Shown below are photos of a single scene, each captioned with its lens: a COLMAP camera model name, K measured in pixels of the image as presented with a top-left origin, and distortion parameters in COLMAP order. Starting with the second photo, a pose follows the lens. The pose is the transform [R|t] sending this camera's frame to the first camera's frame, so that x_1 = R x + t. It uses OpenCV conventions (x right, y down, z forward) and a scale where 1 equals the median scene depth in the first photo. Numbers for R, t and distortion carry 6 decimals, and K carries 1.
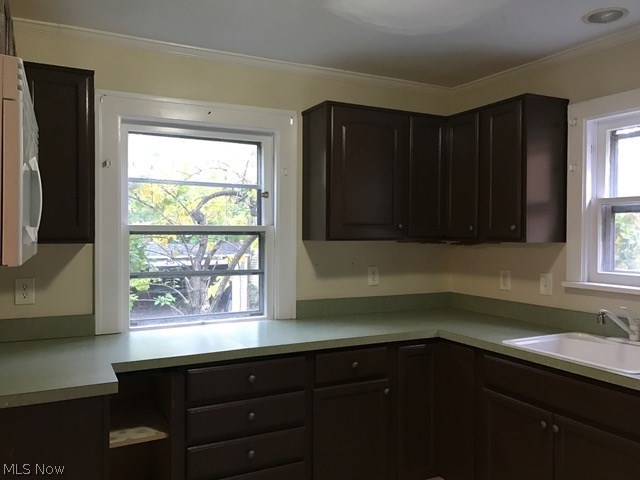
lens RADIAL K [[516.4, 0, 320.0], [0, 516.4, 240.0], [0, 0, 1]] dist [0.014412, -0.000676]
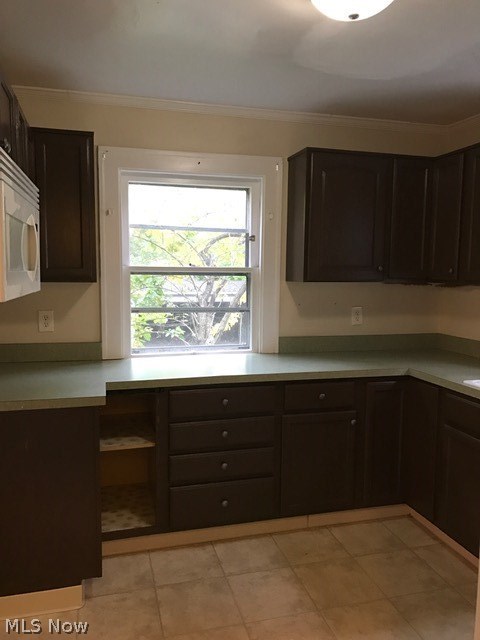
lens RADIAL K [[516.4, 0, 251.7], [0, 516.4, 323.2], [0, 0, 1]] dist [0.014412, -0.000676]
pose [[0.981261, 0.027231, -0.190748, 0.110774], [-0.010235, 0.995932, 0.089523, -0.007816], [0.192410, -0.085893, 0.977548, -0.073486]]
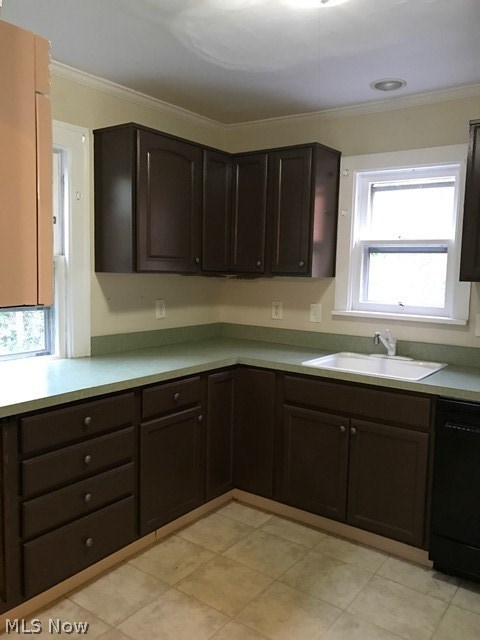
lens RADIAL K [[516.4, 0, 251.7], [0, 516.4, 323.2], [0, 0, 1]] dist [0.014412, -0.000676]
pose [[0.891100, -0.032270, 0.452659, -0.224453], [-0.012134, 0.995418, 0.094850, 0.000018], [-0.453645, -0.090013, 0.886625, 0.038027]]
